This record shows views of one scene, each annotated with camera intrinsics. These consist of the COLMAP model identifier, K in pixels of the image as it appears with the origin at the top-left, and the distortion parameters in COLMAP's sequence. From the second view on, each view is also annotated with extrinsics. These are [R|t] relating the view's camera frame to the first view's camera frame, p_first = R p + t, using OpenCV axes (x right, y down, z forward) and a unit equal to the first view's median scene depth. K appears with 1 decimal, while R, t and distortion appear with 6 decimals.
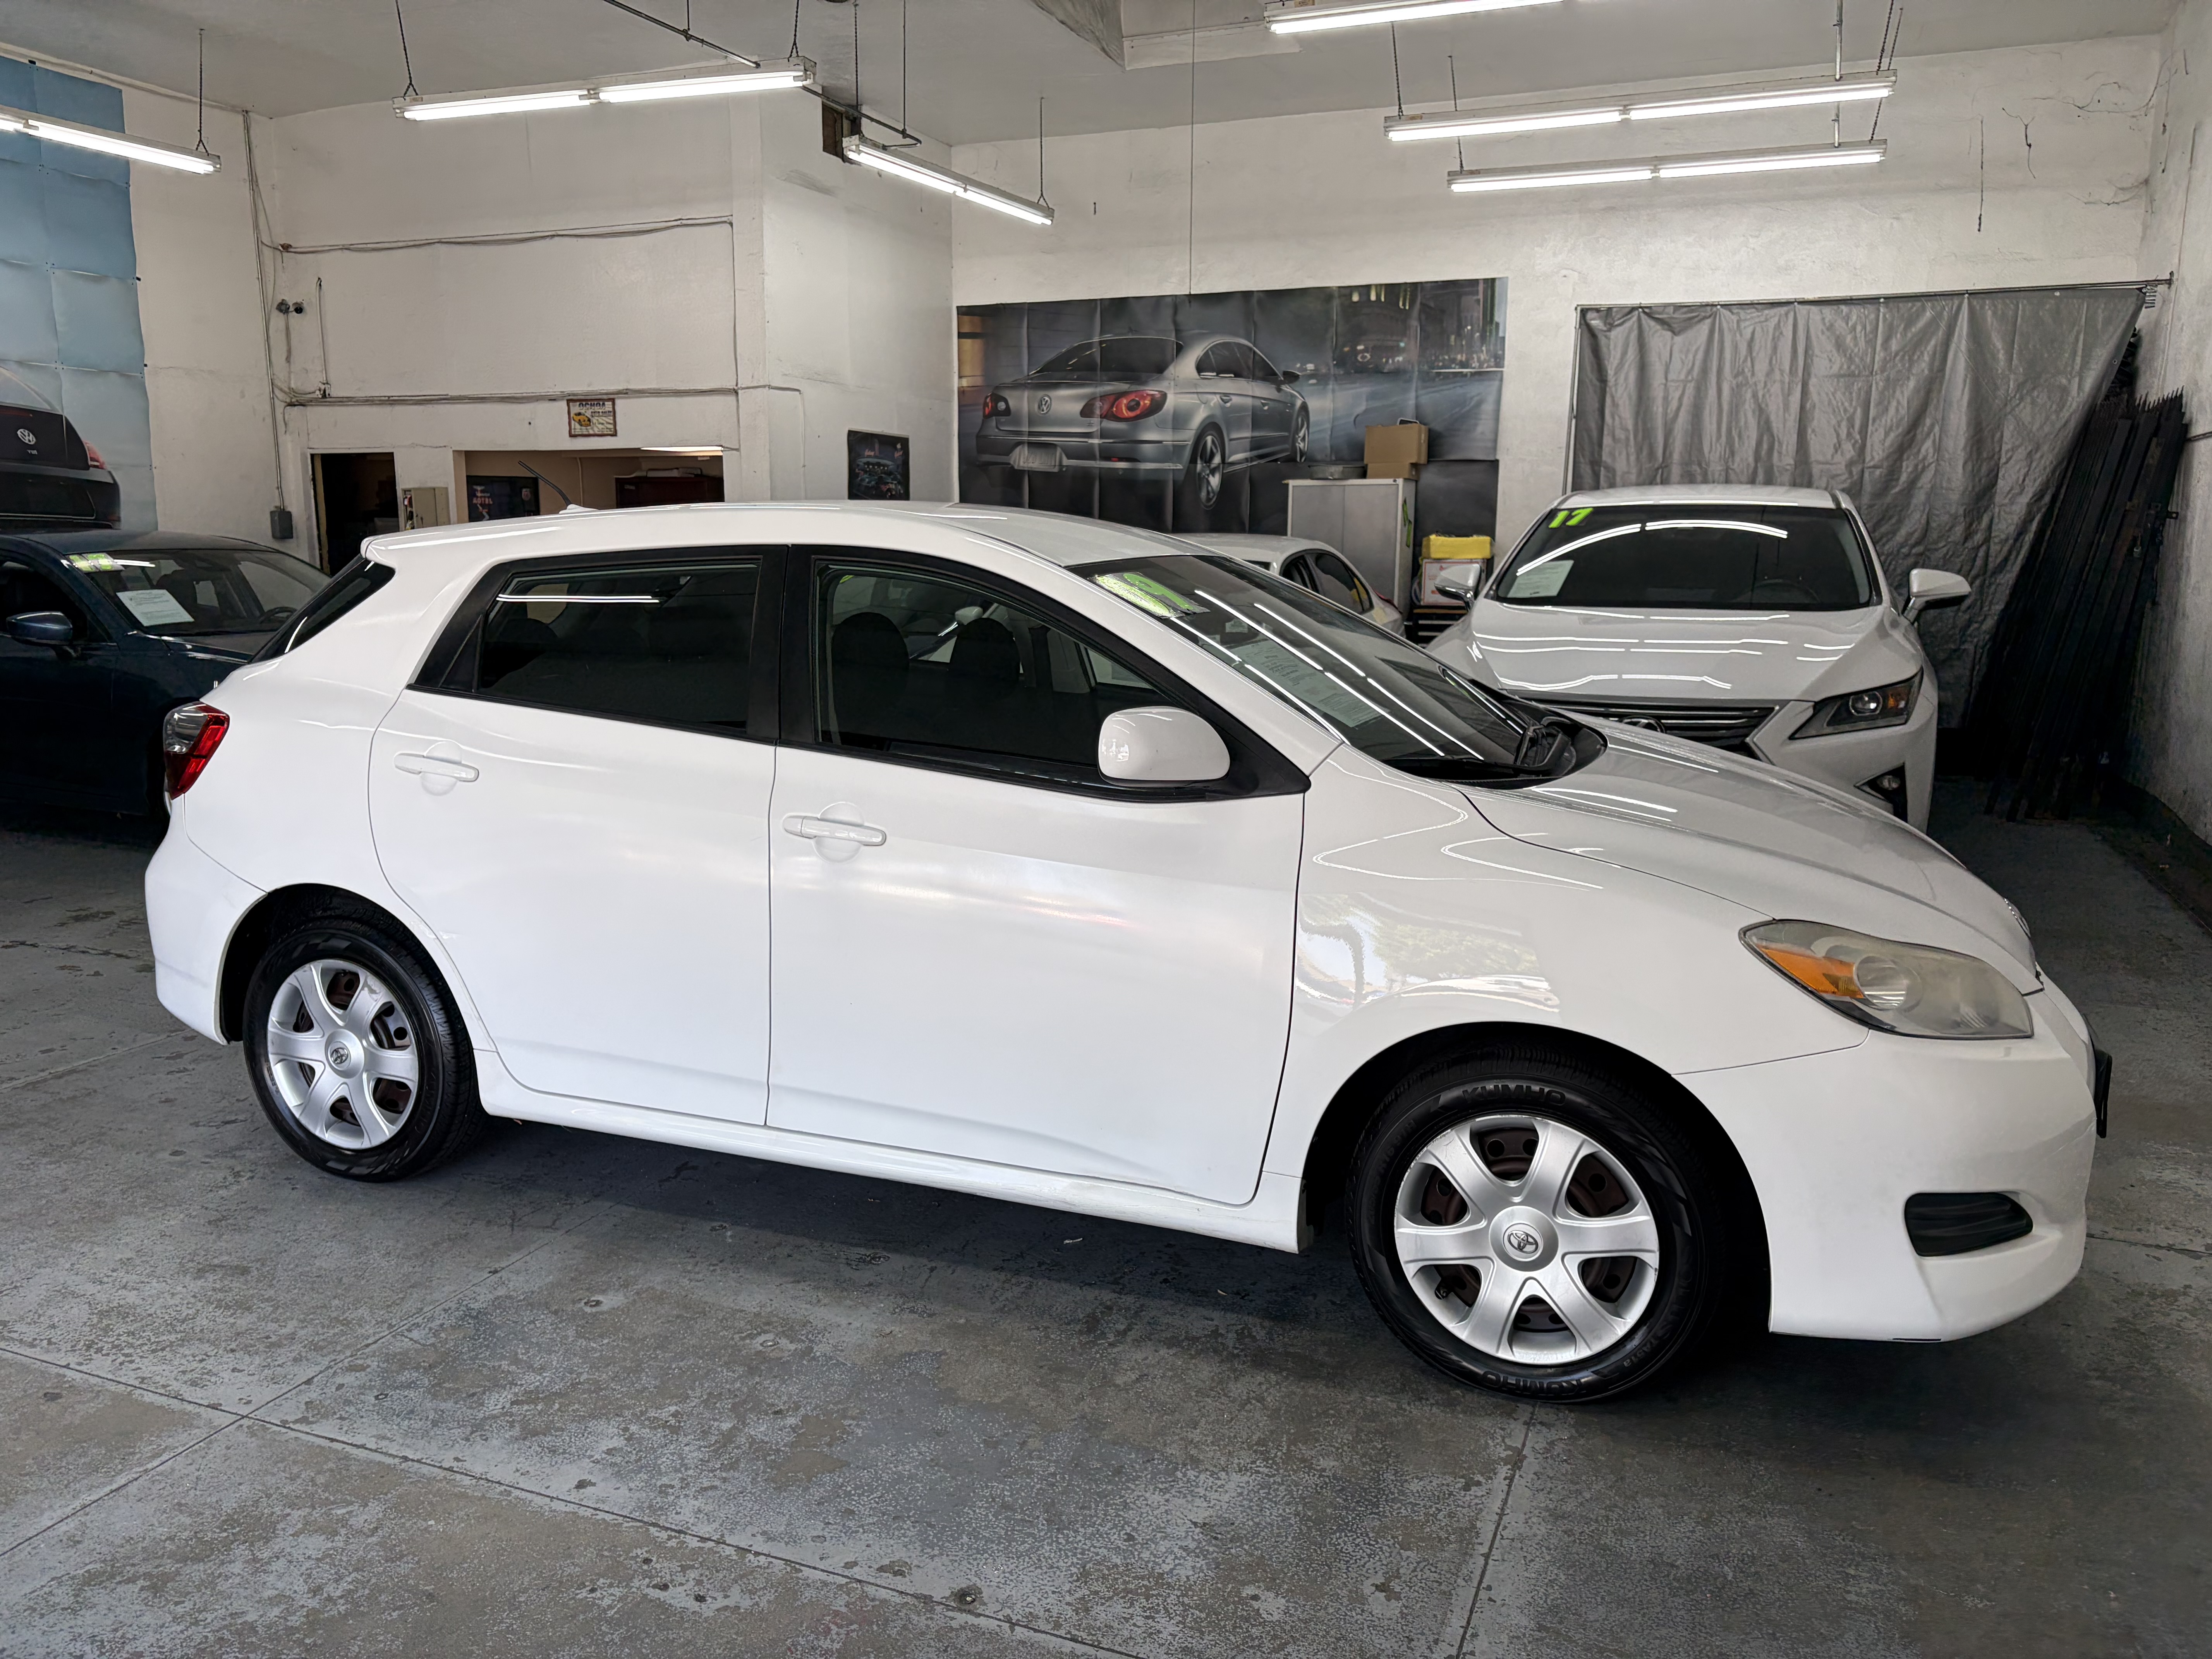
lens RADIAL K [[1669.8, 0, 1101.3], [0, 1669.8, 837.0], [0, 0, 1]] dist [0.043815, -0.041452]
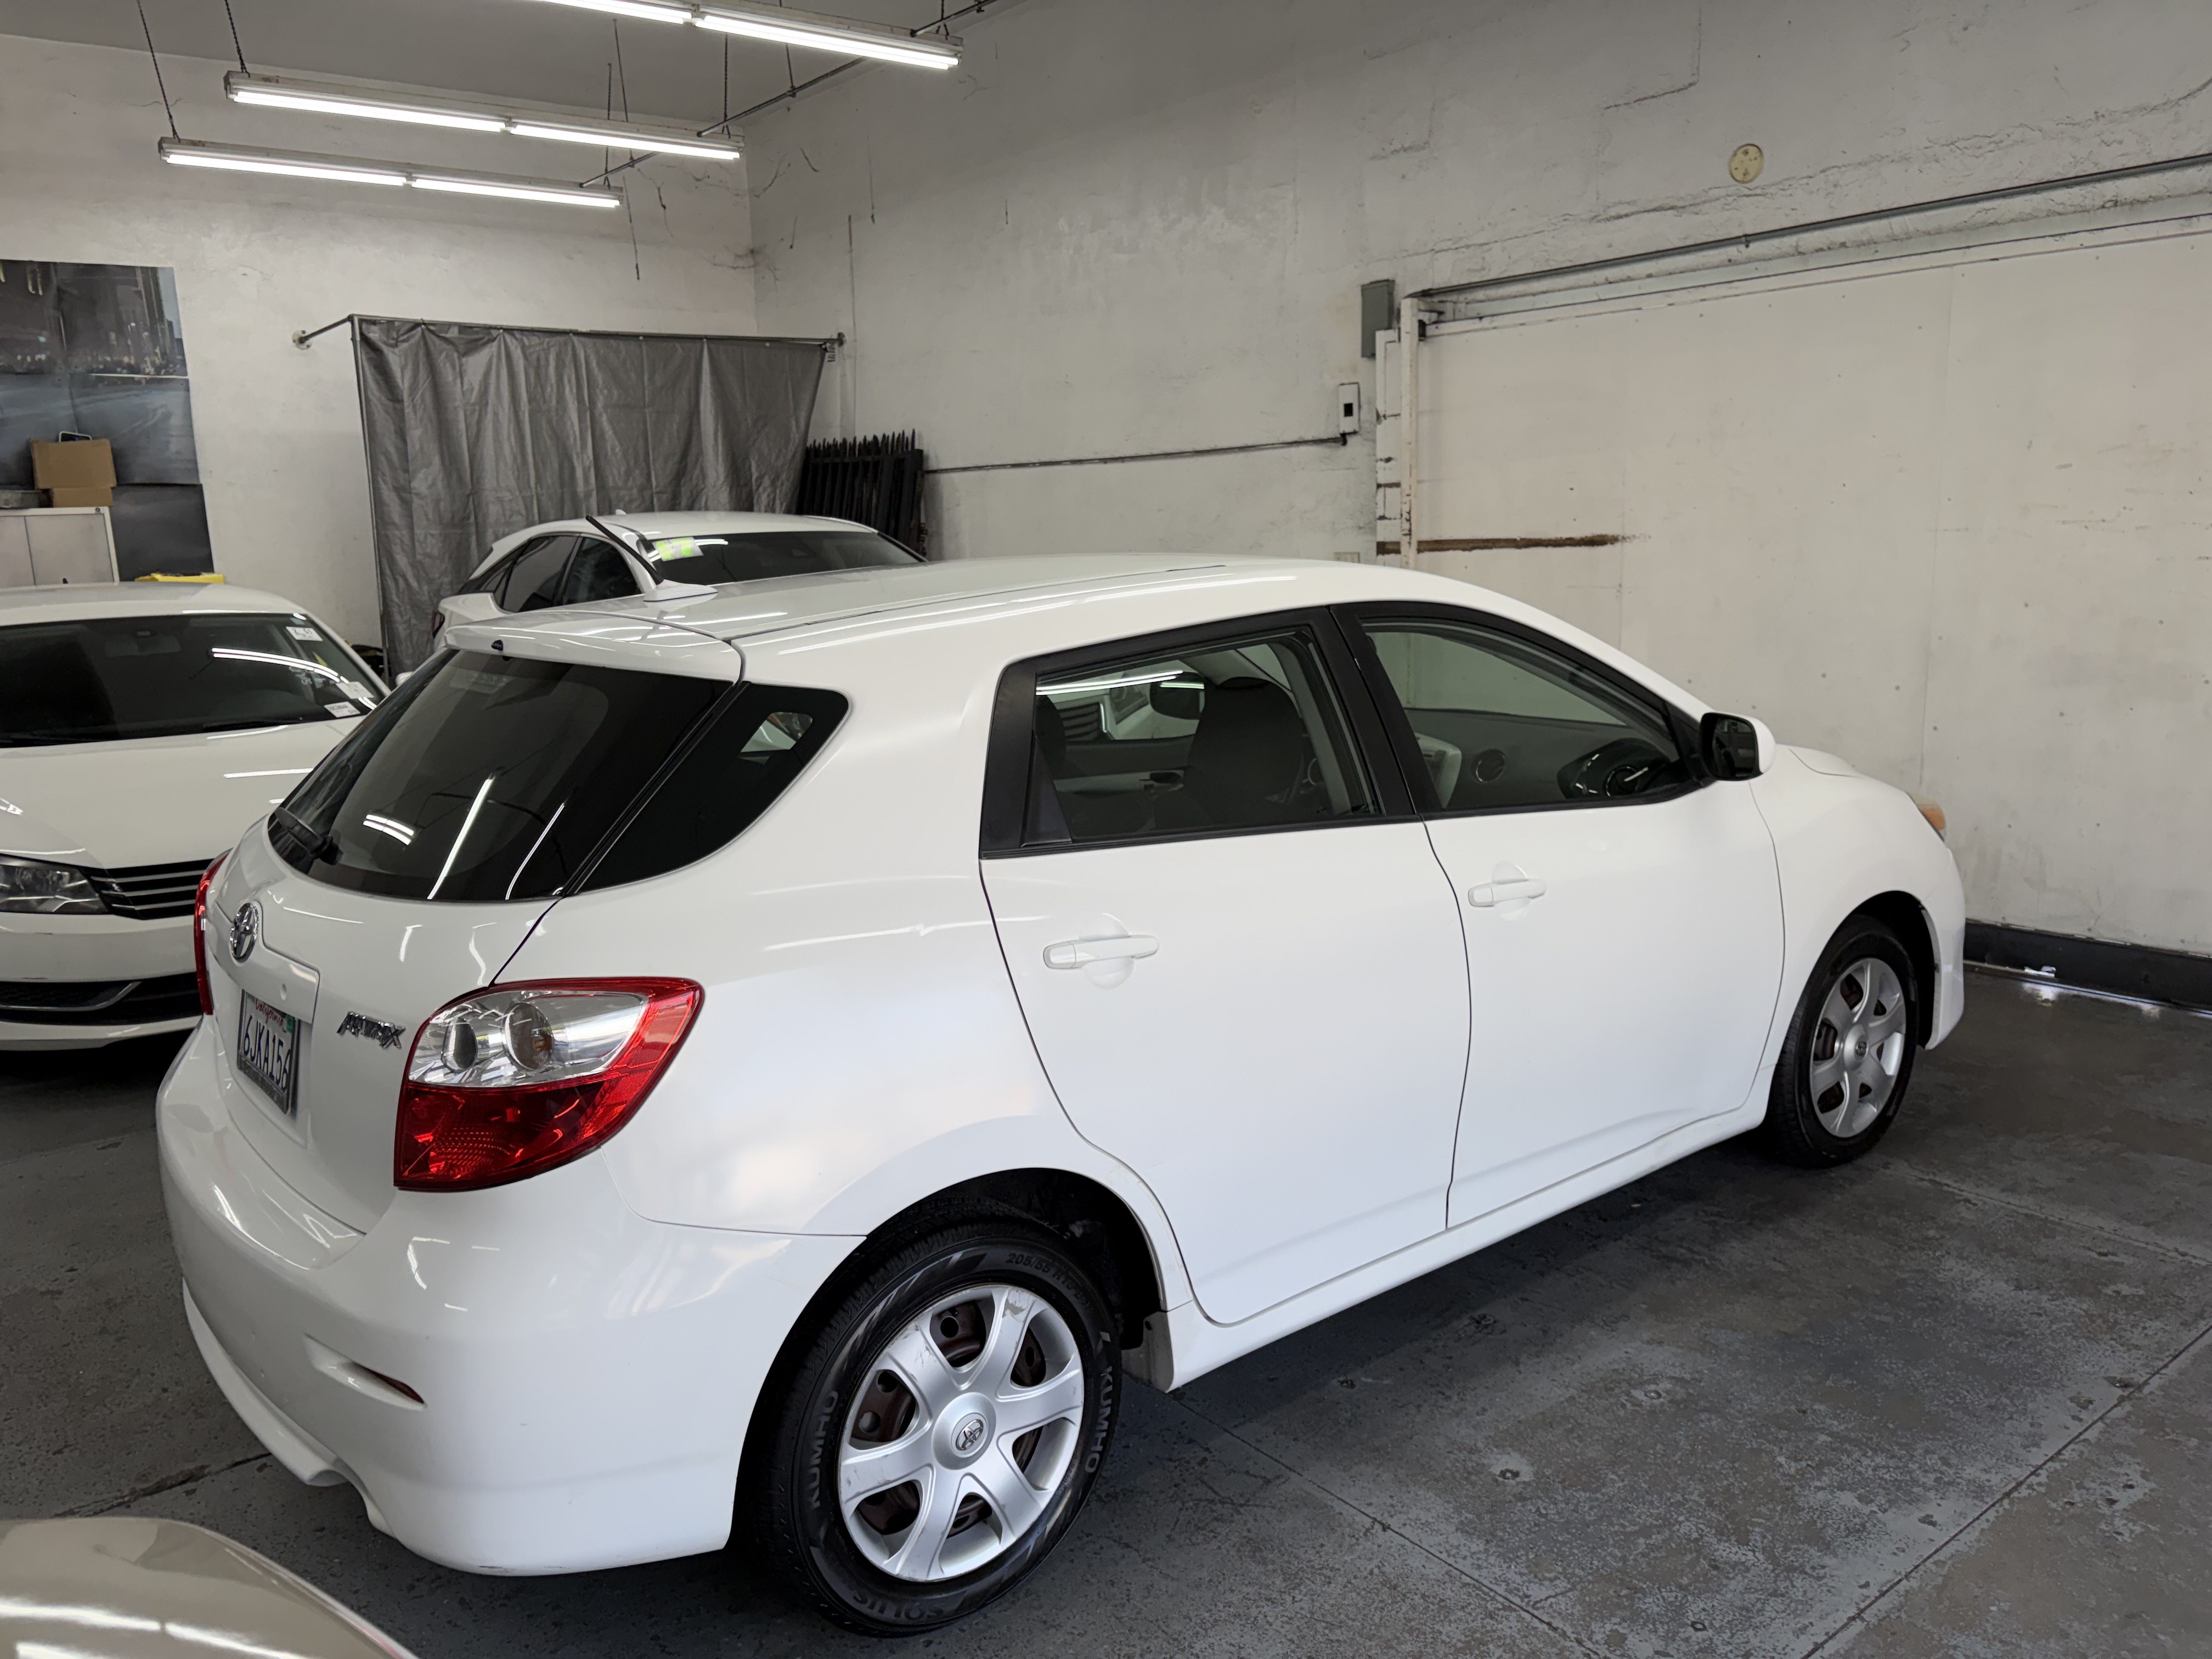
lens RADIAL K [[1669.8, 0, 1087.3], [0, 1669.8, 858.5], [0, 0, 1]] dist [0.043815, -0.041452]
pose [[0.493364, -0.194945, 0.847696, -0.377776], [0.191703, 0.974968, 0.112641, -0.061220], [-0.848435, 0.106933, 0.518385, 0.241236]]
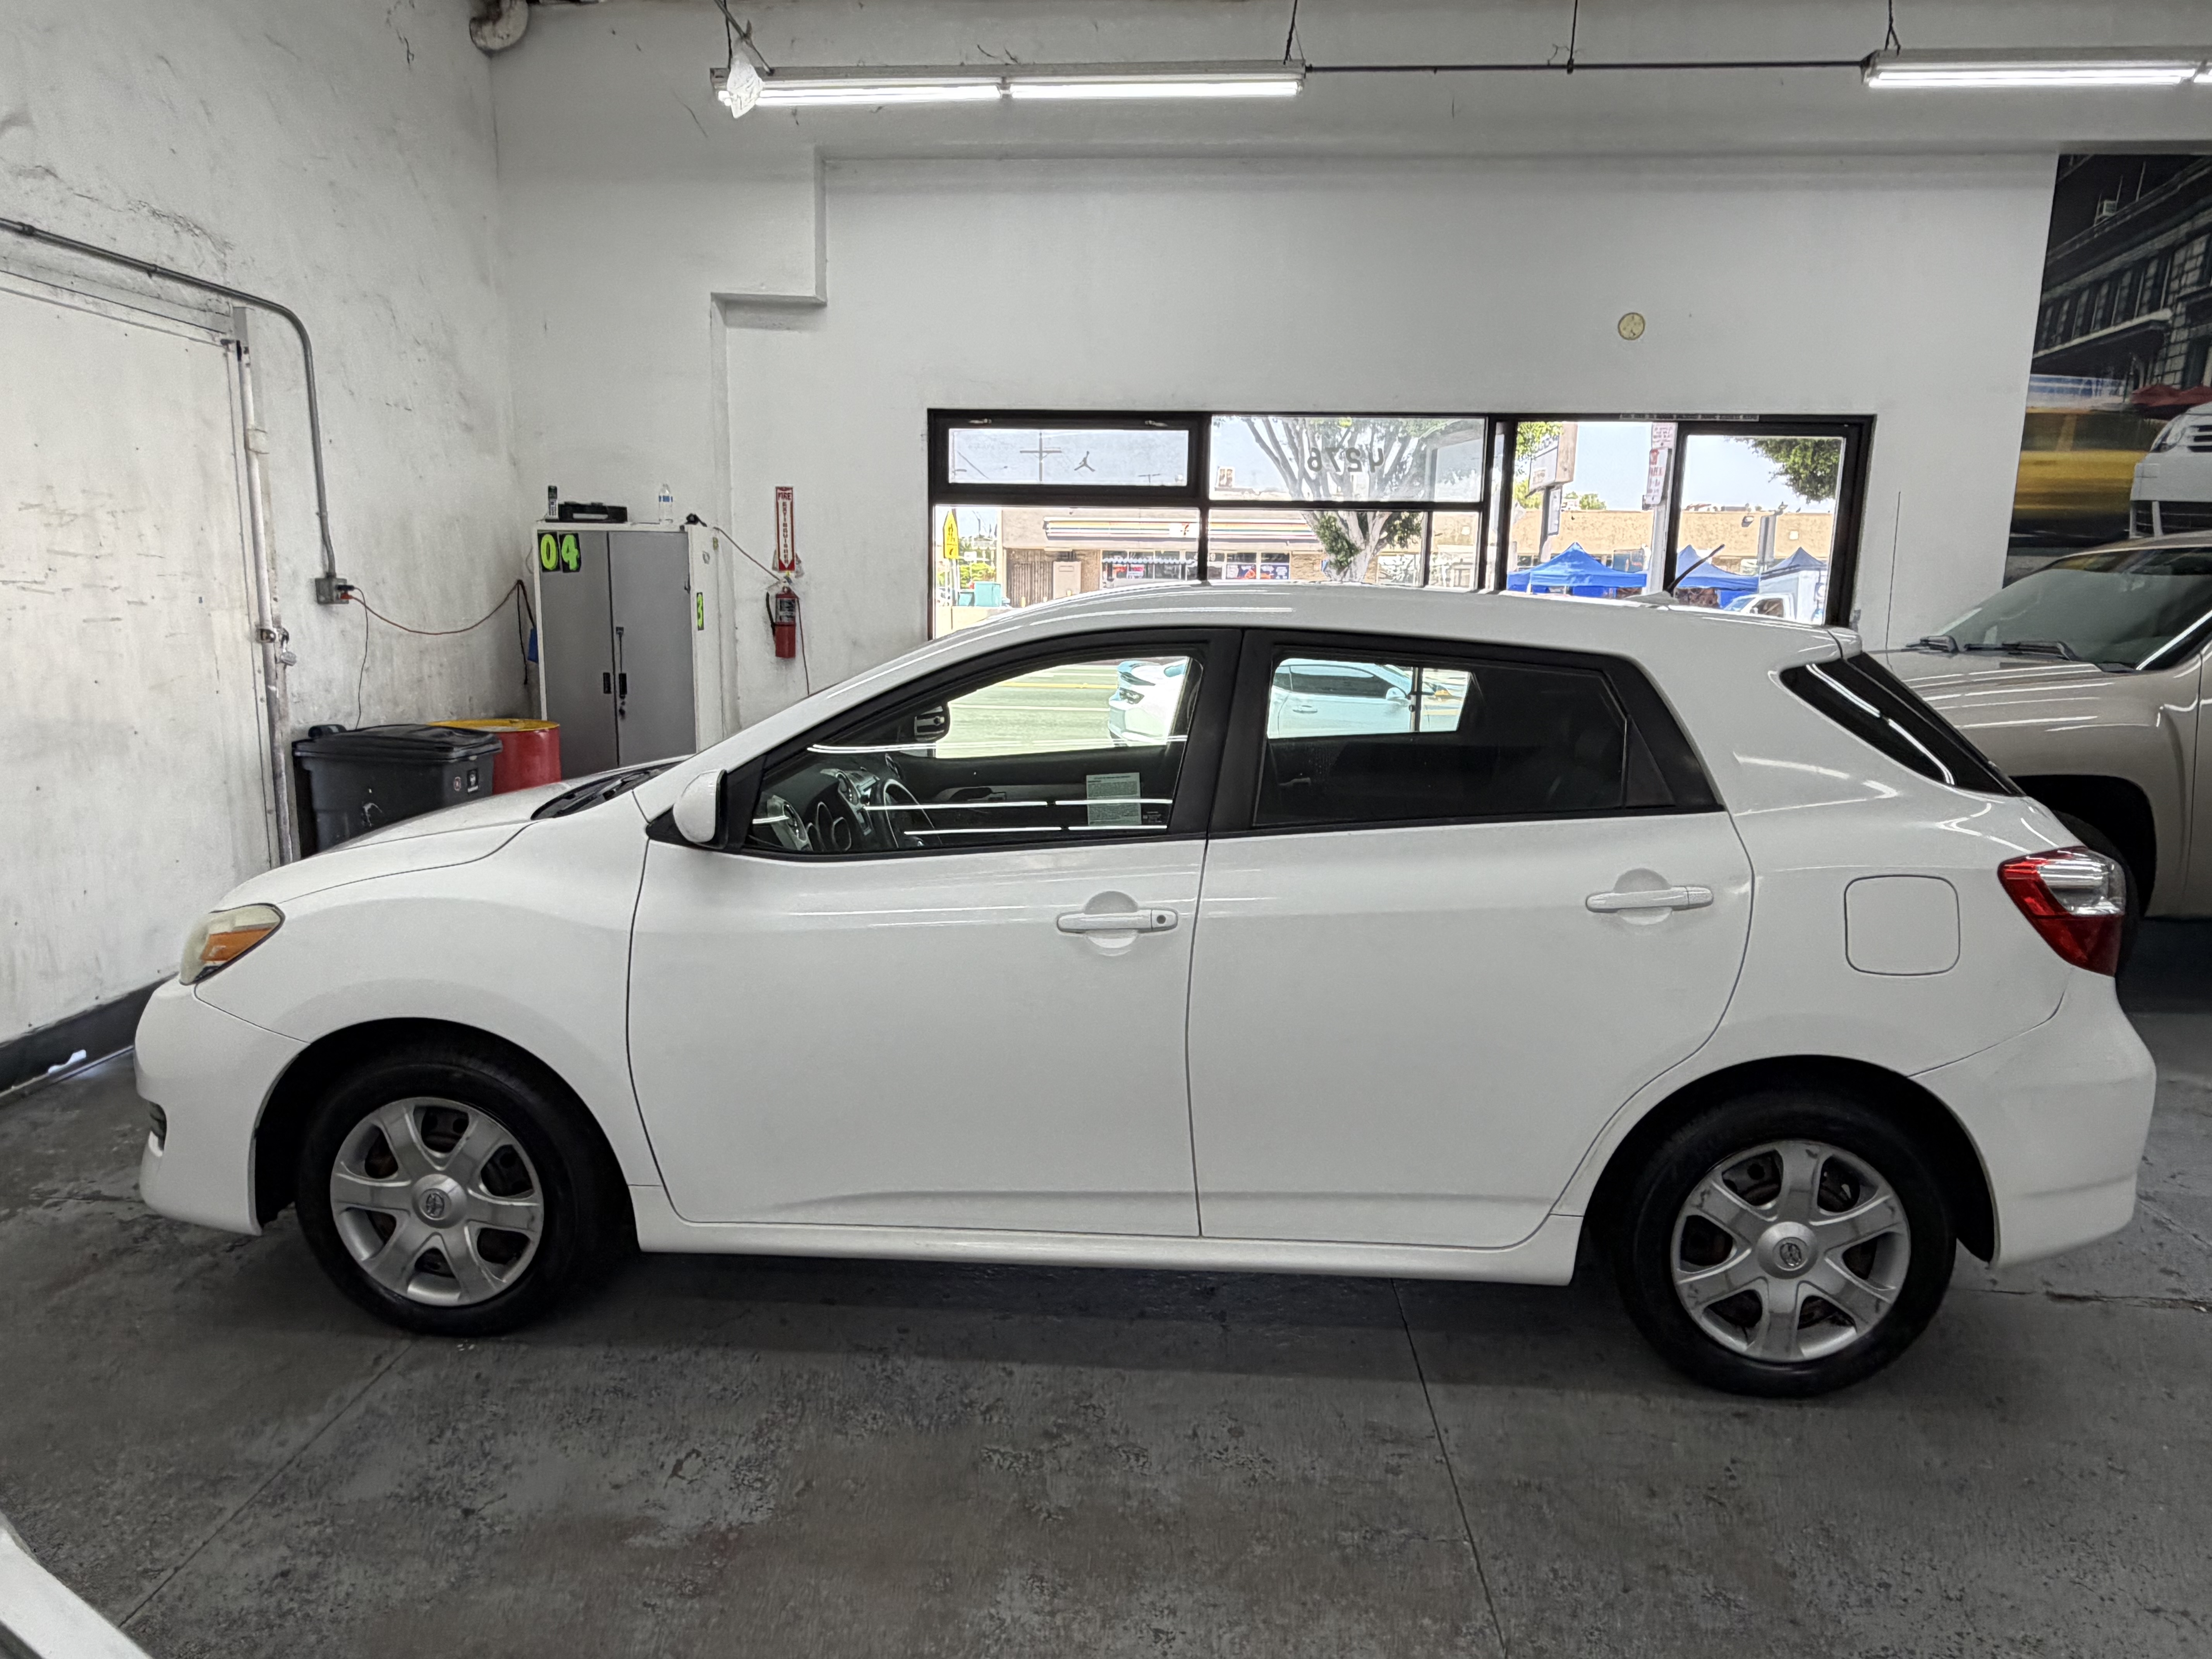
lens RADIAL K [[1329.6, 0, 1085.6], [0, 1329.6, 835.8], [0, 0, 1]] dist [-0.003198, 0.004918]
pose [[-0.948989, 0.037302, -0.313094, 0.098676], [-0.076332, 0.936262, 0.342911, -0.136847], [0.305929, 0.349318, -0.885655, 0.732500]]
